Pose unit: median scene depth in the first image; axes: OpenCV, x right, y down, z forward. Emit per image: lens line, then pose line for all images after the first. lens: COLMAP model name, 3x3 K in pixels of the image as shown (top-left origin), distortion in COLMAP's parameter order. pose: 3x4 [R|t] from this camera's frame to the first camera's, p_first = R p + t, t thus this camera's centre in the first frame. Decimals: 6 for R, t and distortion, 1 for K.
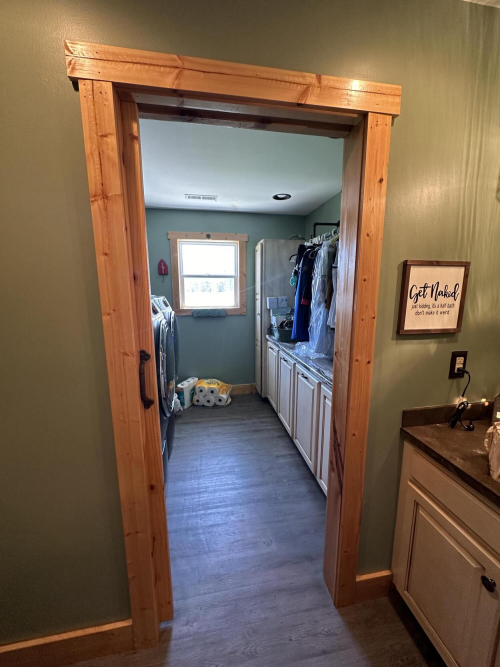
lens RADIAL K [[265.9, 0, 249.6], [0, 265.9, 333.8], [0, 0, 1]] dist [-0.004265, 0.000668]
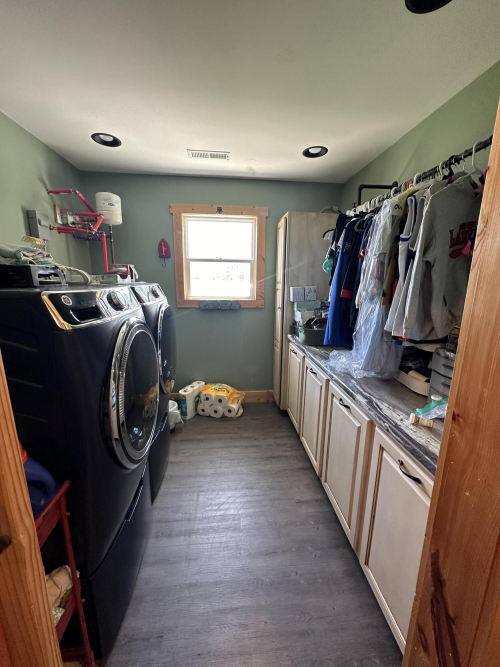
lens RADIAL K [[265.9, 0, 251.0], [0, 265.9, 331.9], [0, 0, 1]] dist [-0.004265, 0.000668]
pose [[0.997184, 0.028423, -0.069401, 0.010786], [-0.026346, 0.999183, 0.030659, -0.040191], [0.070215, -0.028744, 0.997118, 0.320206]]
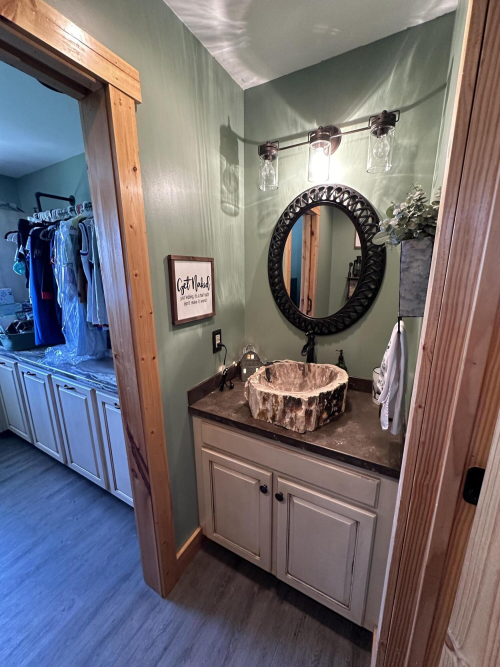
lens RADIAL K [[265.9, 0, 251.5], [0, 265.9, 333.8], [0, 0, 1]] dist [-0.004265, 0.000668]
pose [[0.626833, -0.182872, 0.757389, -0.031128], [0.136096, 0.982820, 0.124666, -0.029055], [-0.767175, 0.024933, 0.640953, 0.042028]]
